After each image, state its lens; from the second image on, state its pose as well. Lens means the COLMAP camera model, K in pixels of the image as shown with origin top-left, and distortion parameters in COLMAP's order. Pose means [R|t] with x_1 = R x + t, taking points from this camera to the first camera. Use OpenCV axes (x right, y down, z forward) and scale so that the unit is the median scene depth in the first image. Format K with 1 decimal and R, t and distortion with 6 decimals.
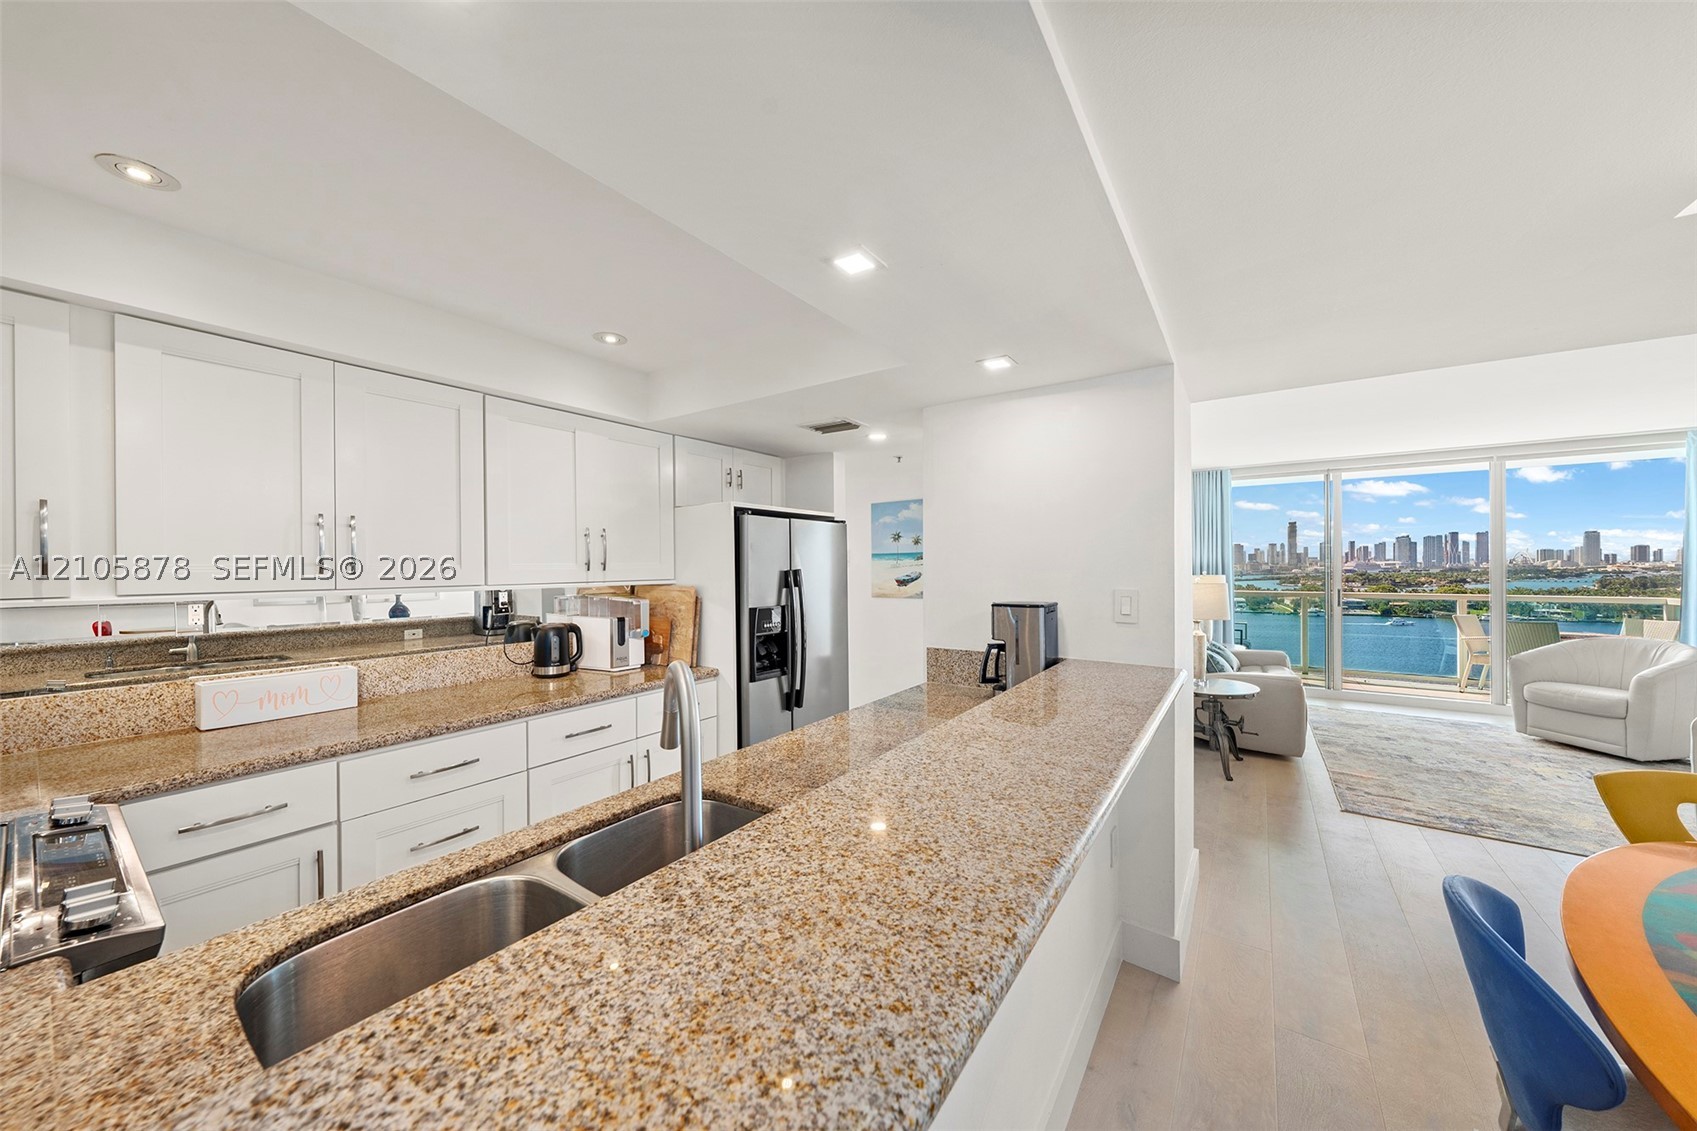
lens RADIAL K [[576.9, 0, 846.4], [0, 576.9, 567.0], [0, 0, 1]] dist [-0.002773, 0.000204]
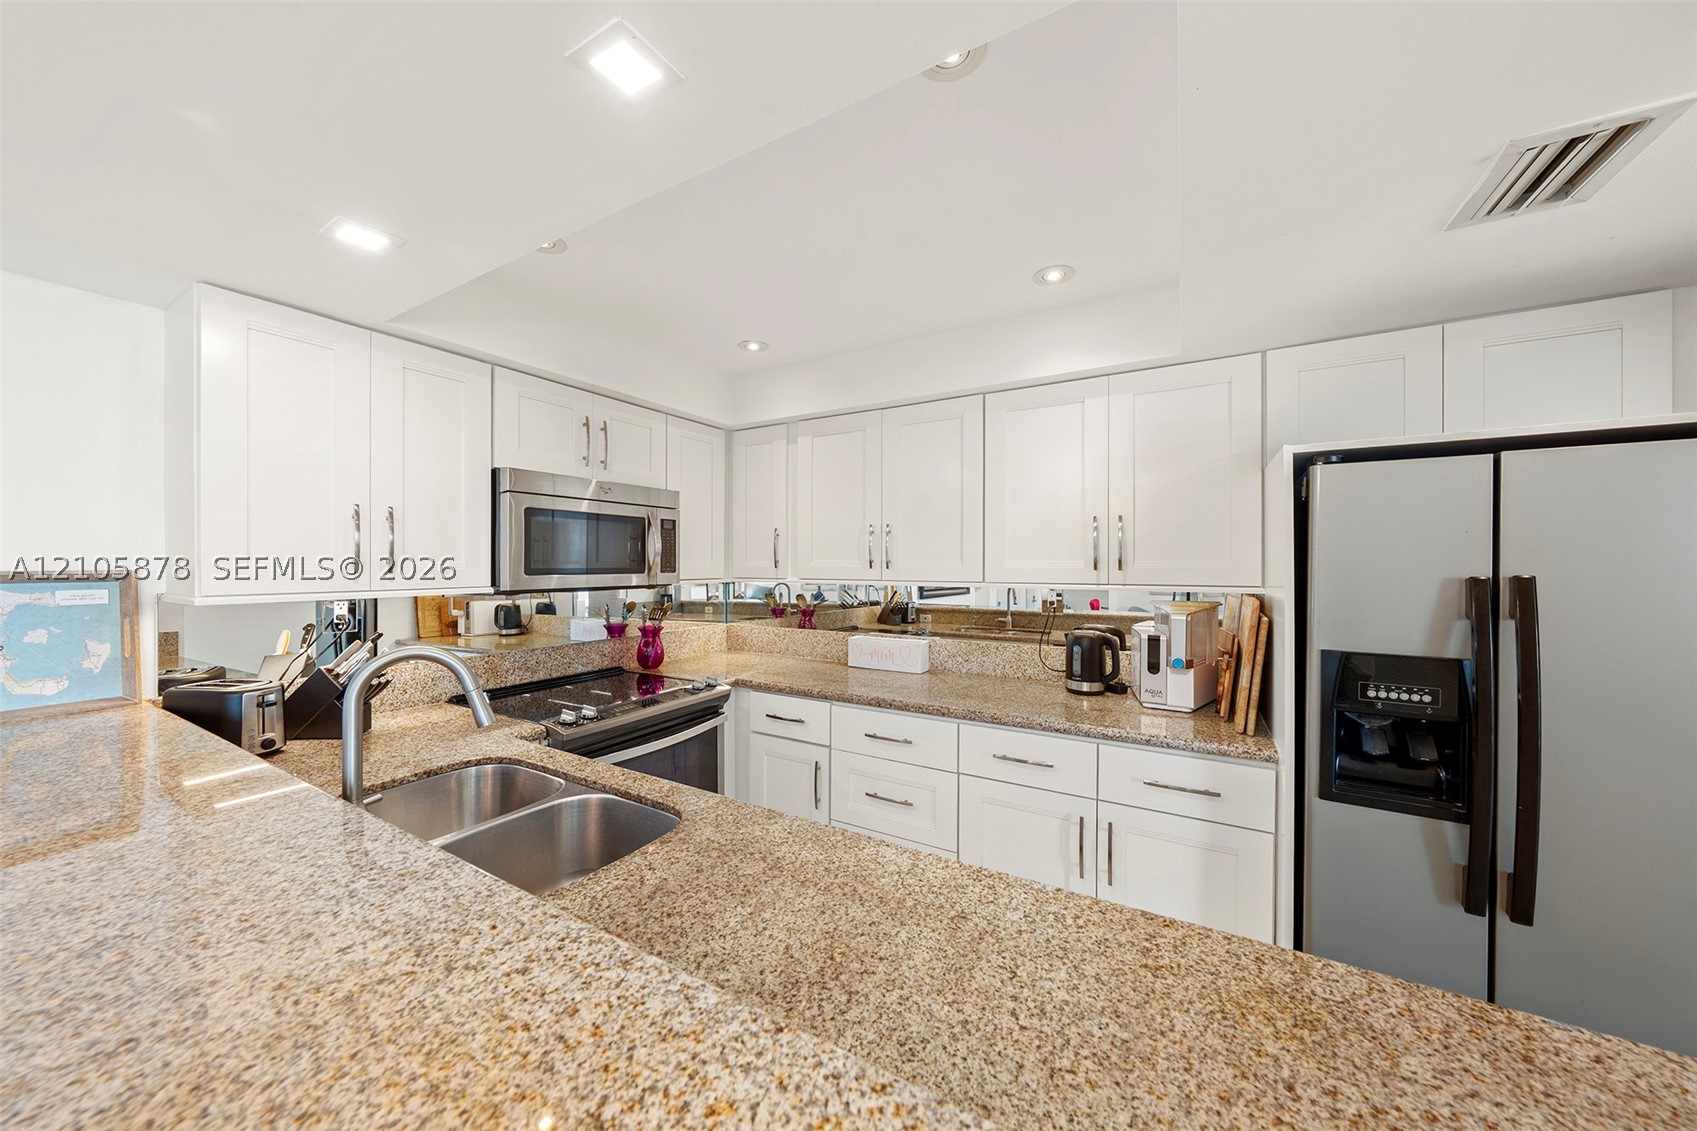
lens RADIAL K [[576.9, 0, 846.4], [0, 576.9, 567.0], [0, 0, 1]] dist [-0.002773, 0.000204]
pose [[0.082753, 0.013290, -0.996481, 0.449691], [-0.005418, 0.999902, 0.012885, -0.008986], [0.996555, 0.004333, 0.082817, 0.829650]]
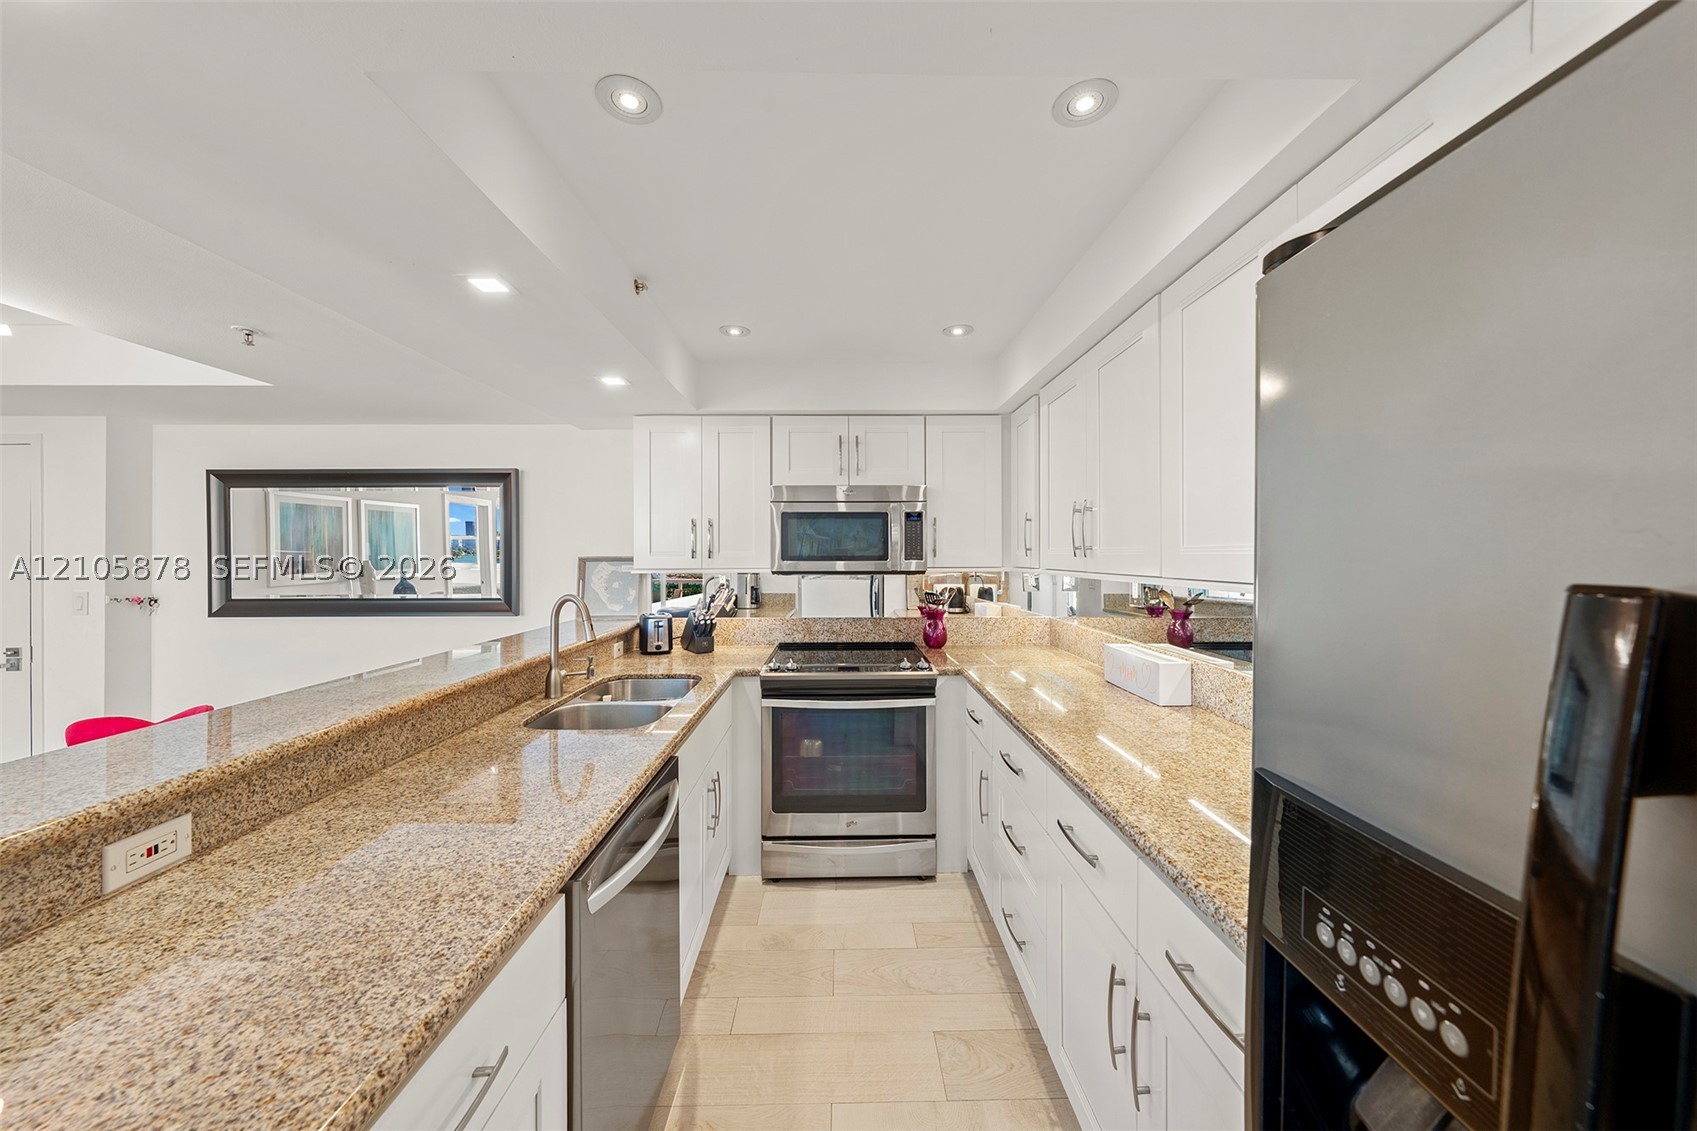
lens RADIAL K [[575.9, 0, 846.9], [0, 575.9, 556.9], [0, 0, 1]] dist [-0.001539, -0.000229]
pose [[-0.809740, 0.010305, -0.586698, 0.075787], [0.005051, 0.999931, 0.010591, -0.001613], [0.586767, 0.005613, -0.809737, 1.630133]]
